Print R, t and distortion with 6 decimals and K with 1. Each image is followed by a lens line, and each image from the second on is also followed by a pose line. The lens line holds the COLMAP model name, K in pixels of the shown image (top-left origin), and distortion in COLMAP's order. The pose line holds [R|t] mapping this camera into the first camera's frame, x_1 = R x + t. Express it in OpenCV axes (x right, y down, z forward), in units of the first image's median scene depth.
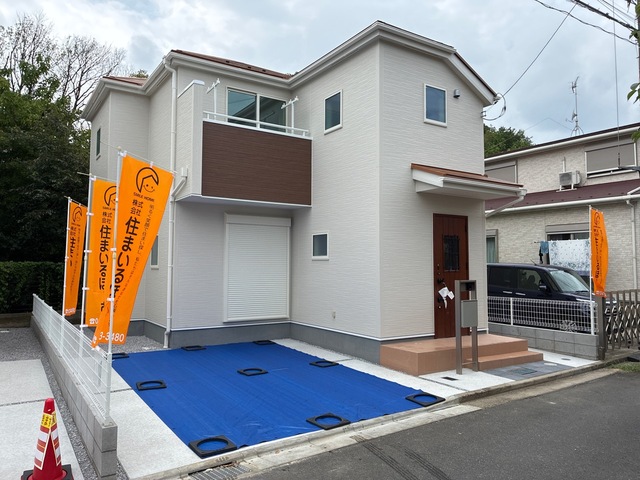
lens RADIAL K [[478.2, 0, 320.0], [0, 478.2, 240.0], [0, 0, 1]] dist [0.044473, -0.001097]
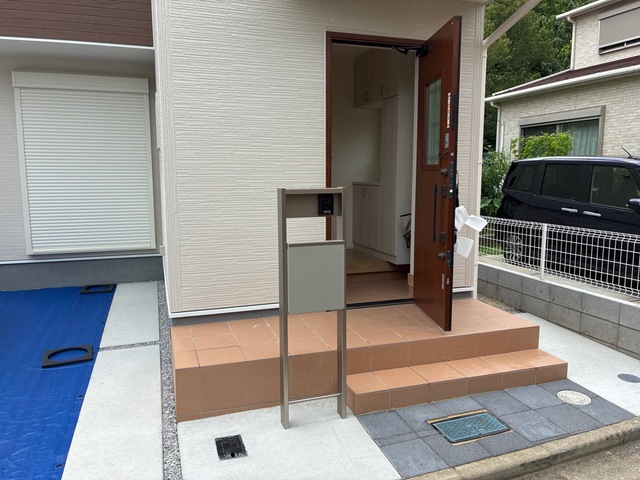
lens RADIAL K [[489.7, 0, 320.0], [0, 489.7, 240.0], [0, 0, 1]] dist [-0.009187, -0.003680]
pose [[0.967629, 0.027864, -0.250833, 0.320186], [0.019472, 0.982681, 0.184277, 0.045096], [0.251624, -0.183196, 0.950329, 0.509424]]
